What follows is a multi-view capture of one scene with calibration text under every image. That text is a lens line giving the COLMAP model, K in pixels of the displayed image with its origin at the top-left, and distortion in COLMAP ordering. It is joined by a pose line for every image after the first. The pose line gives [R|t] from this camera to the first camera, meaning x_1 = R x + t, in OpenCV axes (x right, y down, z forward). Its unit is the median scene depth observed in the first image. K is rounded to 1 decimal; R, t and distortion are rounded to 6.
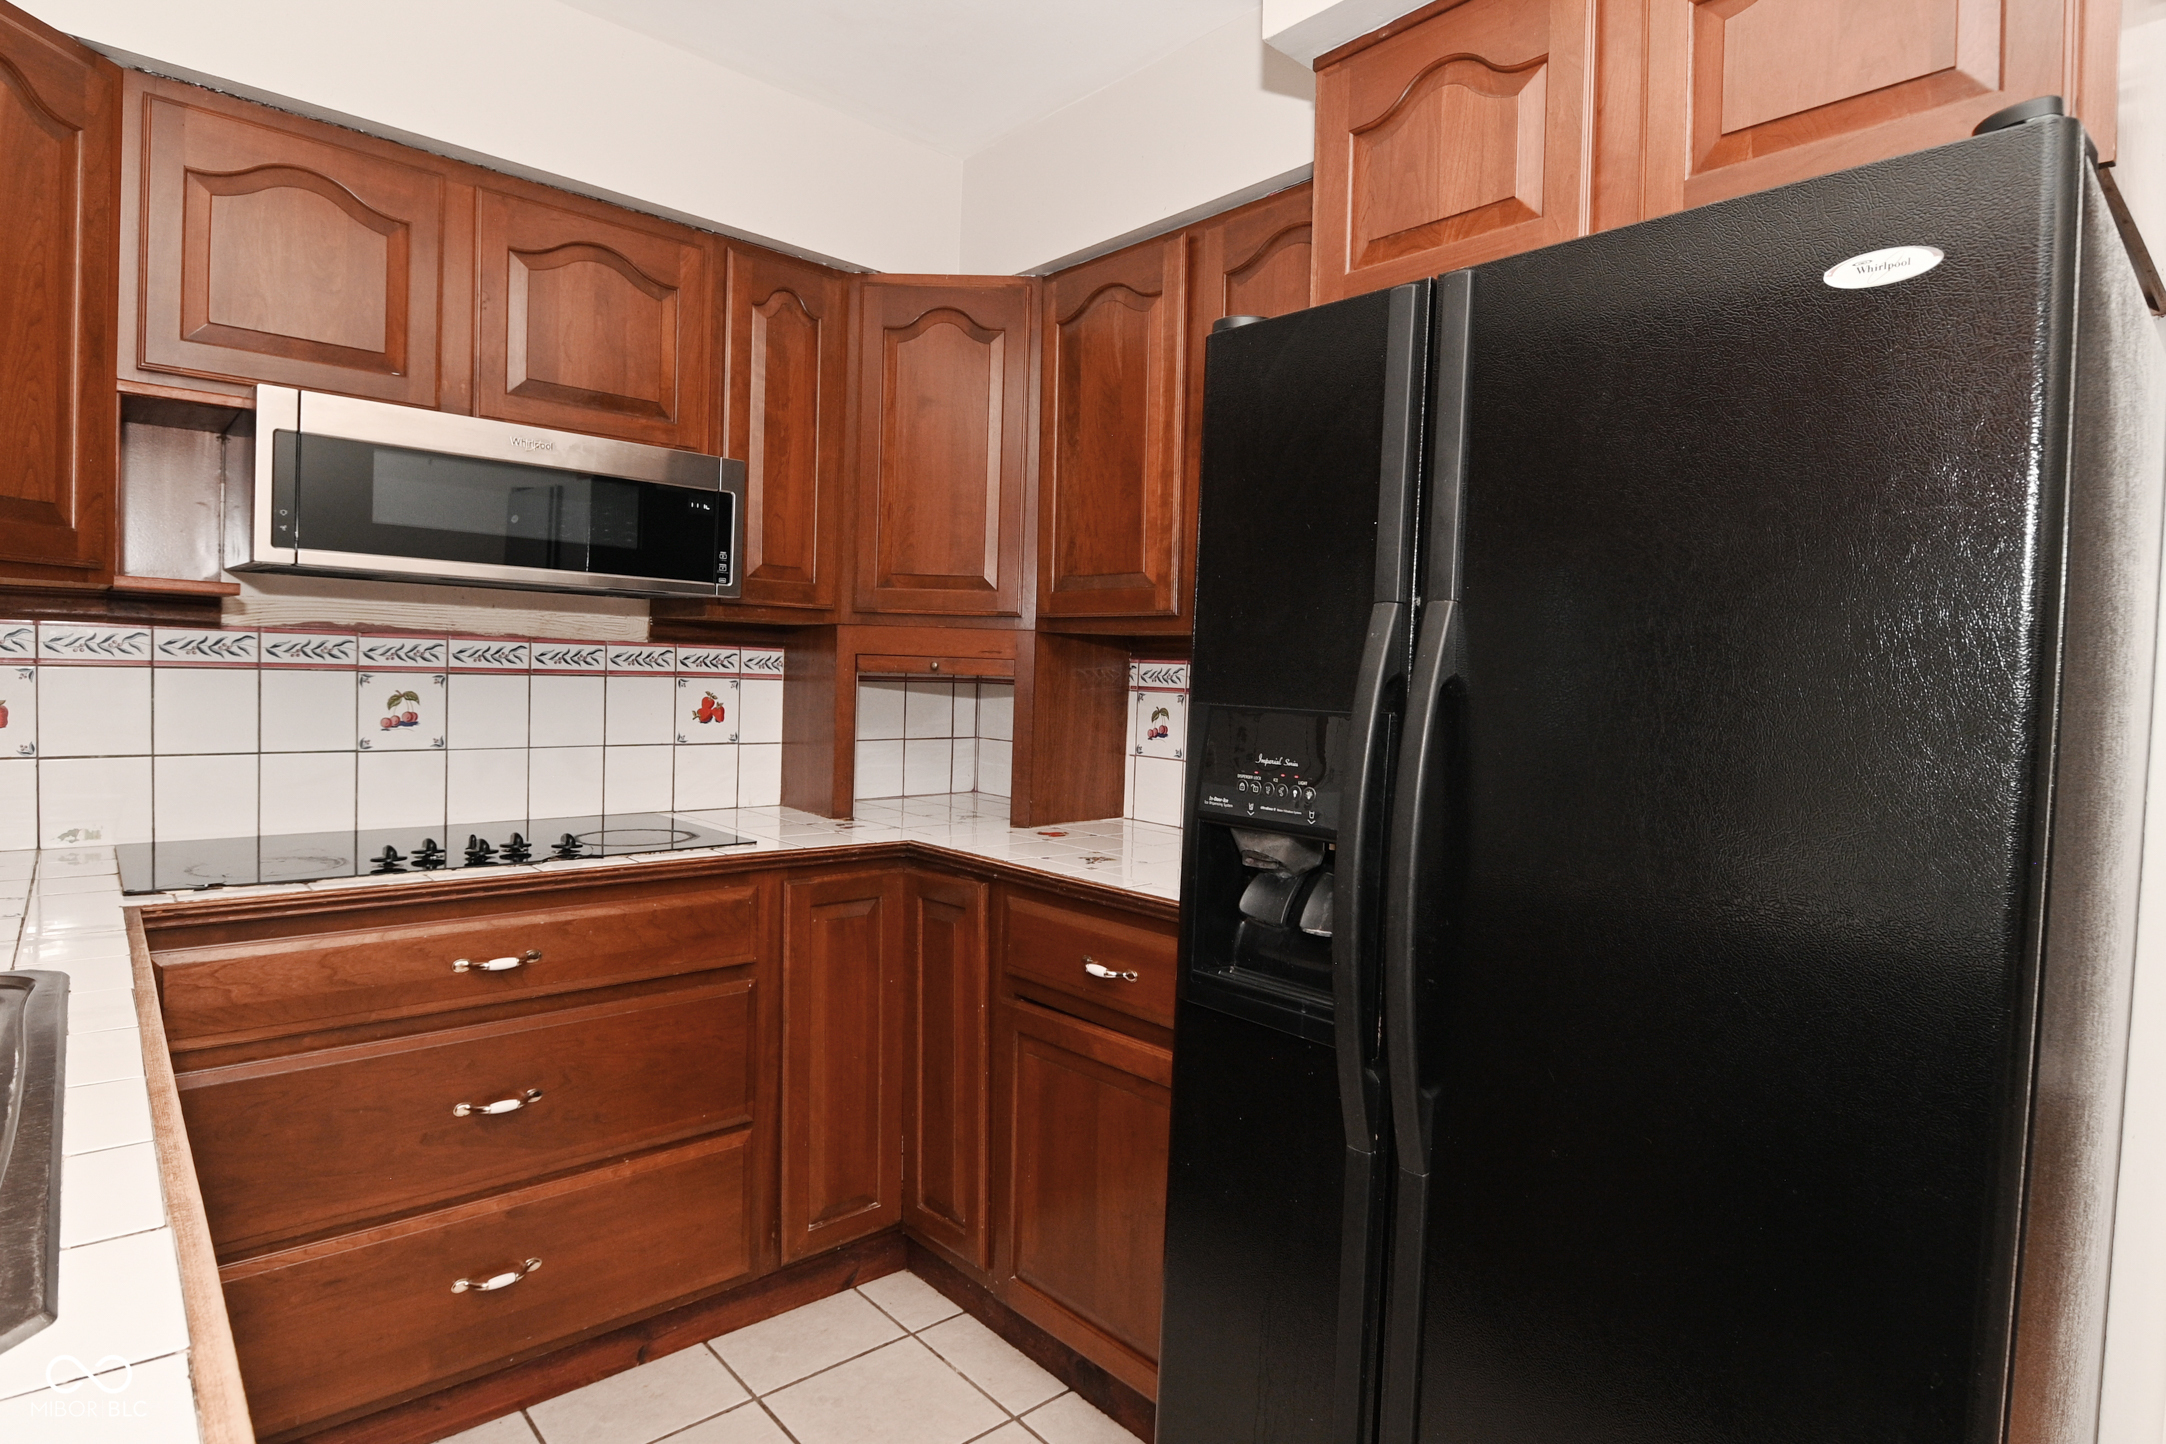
lens RADIAL K [[1145.7, 0, 1081.8], [0, 1145.7, 723.0], [0, 0, 1]] dist [0.006147, -0.016467]
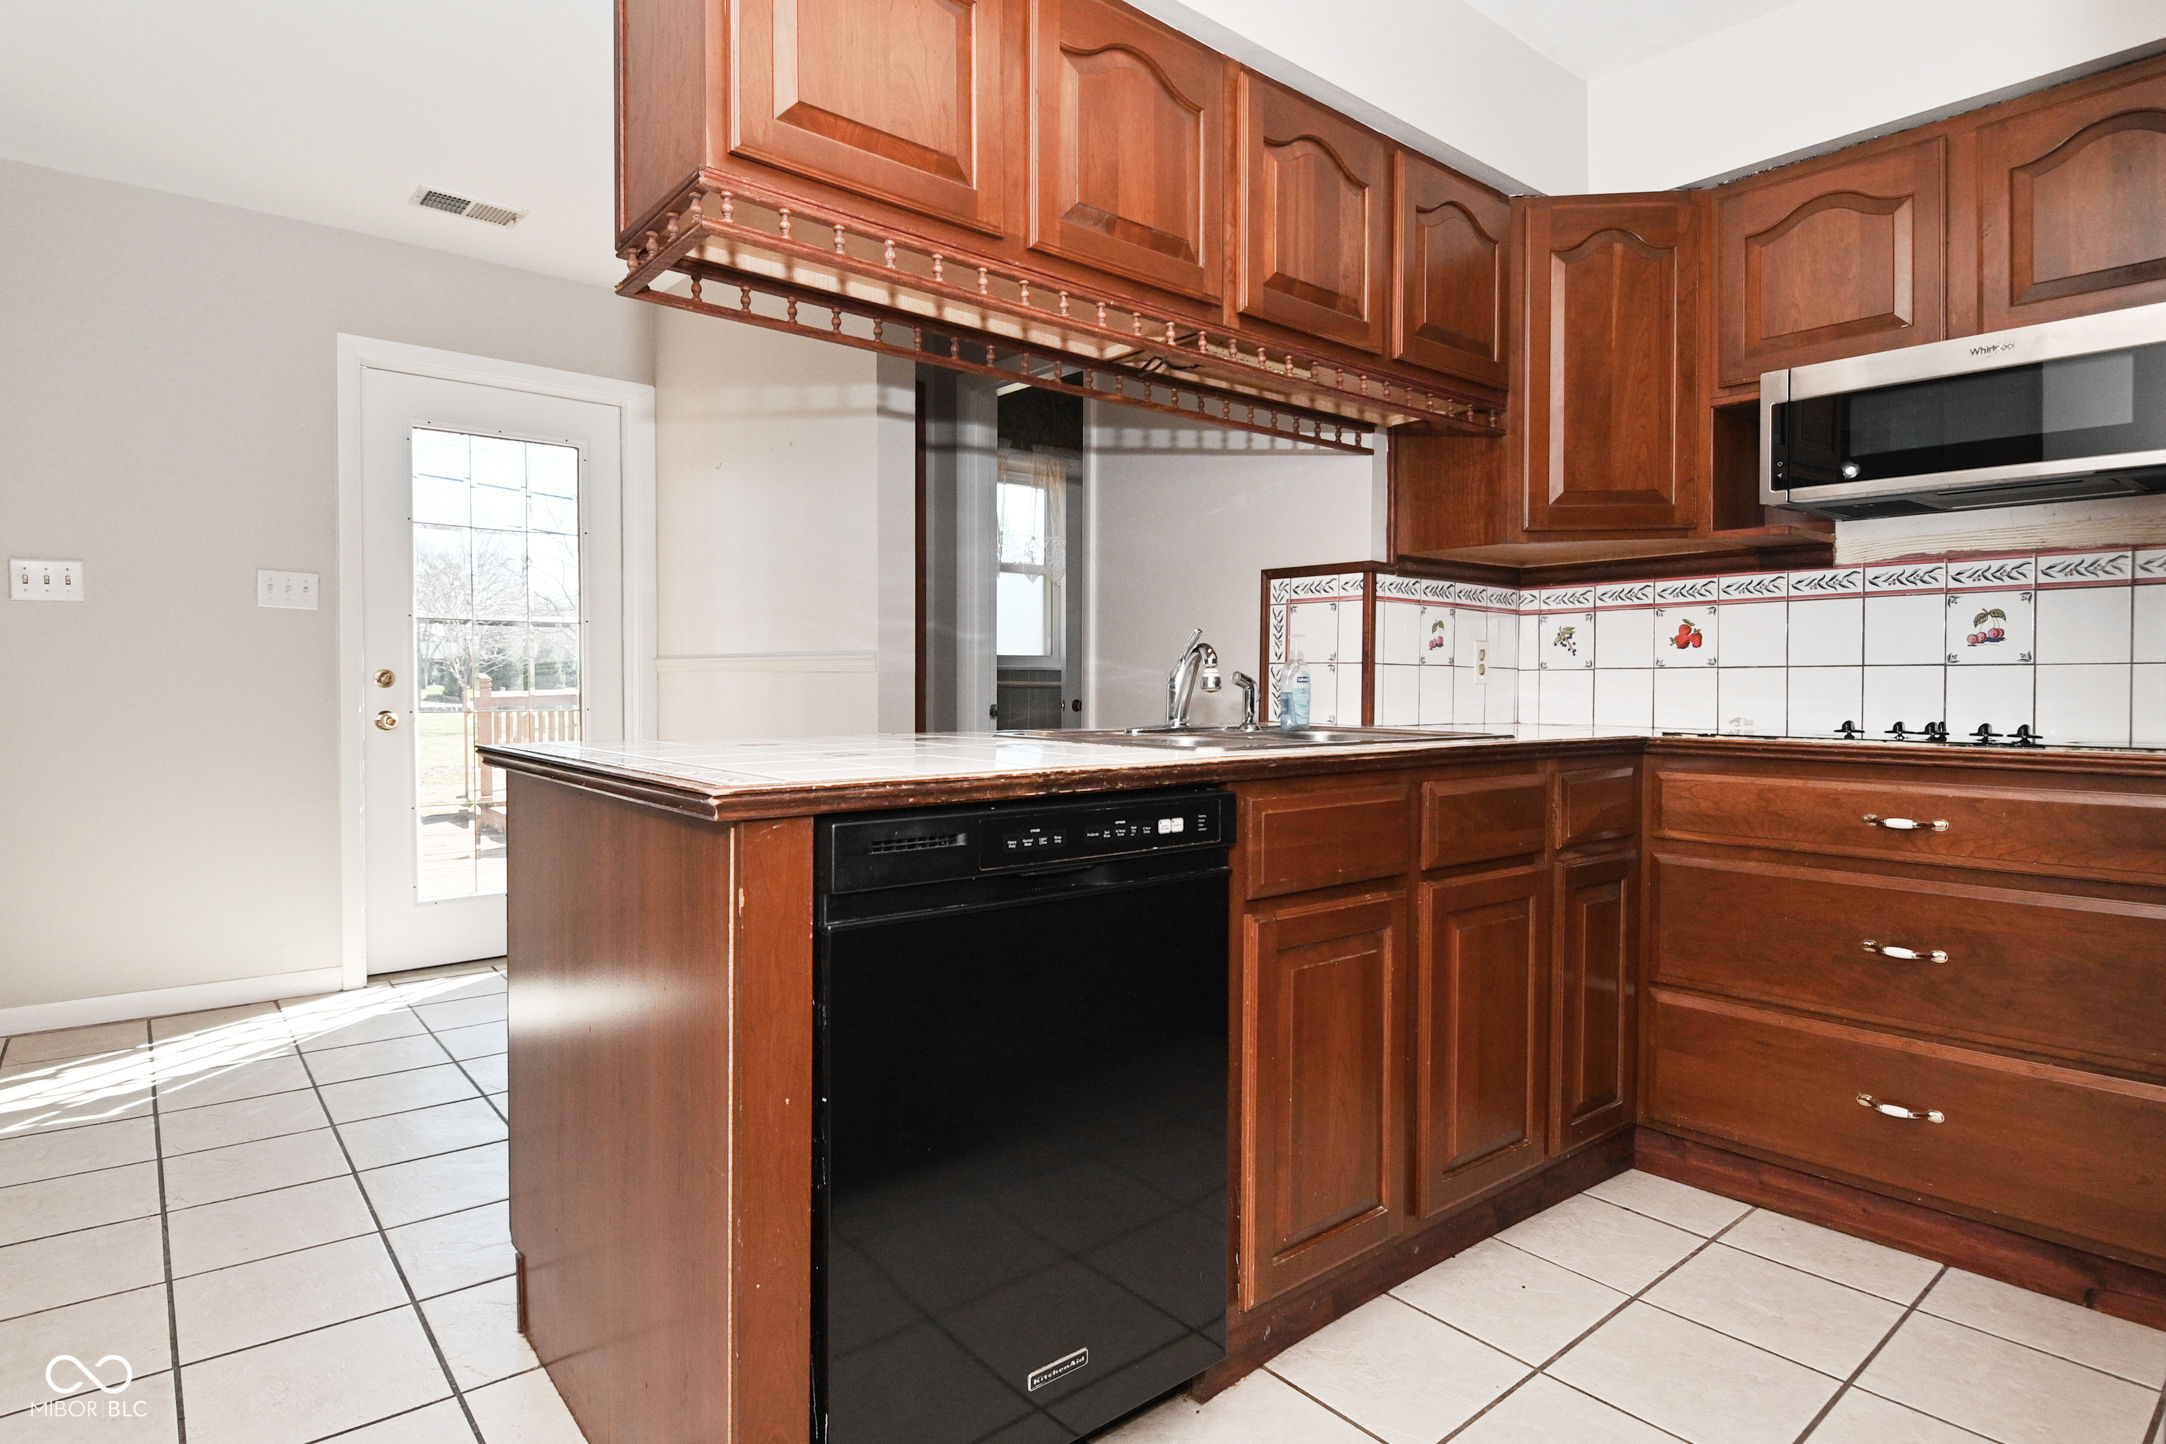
lens RADIAL K [[1145.7, 0, 1086.5], [0, 1145.7, 701.4], [0, 0, 1]] dist [0.006147, -0.016467]
pose [[-0.003580, -0.013165, -0.999907, 0.498150], [-0.044638, 0.998919, -0.012992, 0.113888], [0.998997, 0.044588, -0.004164, 0.164807]]
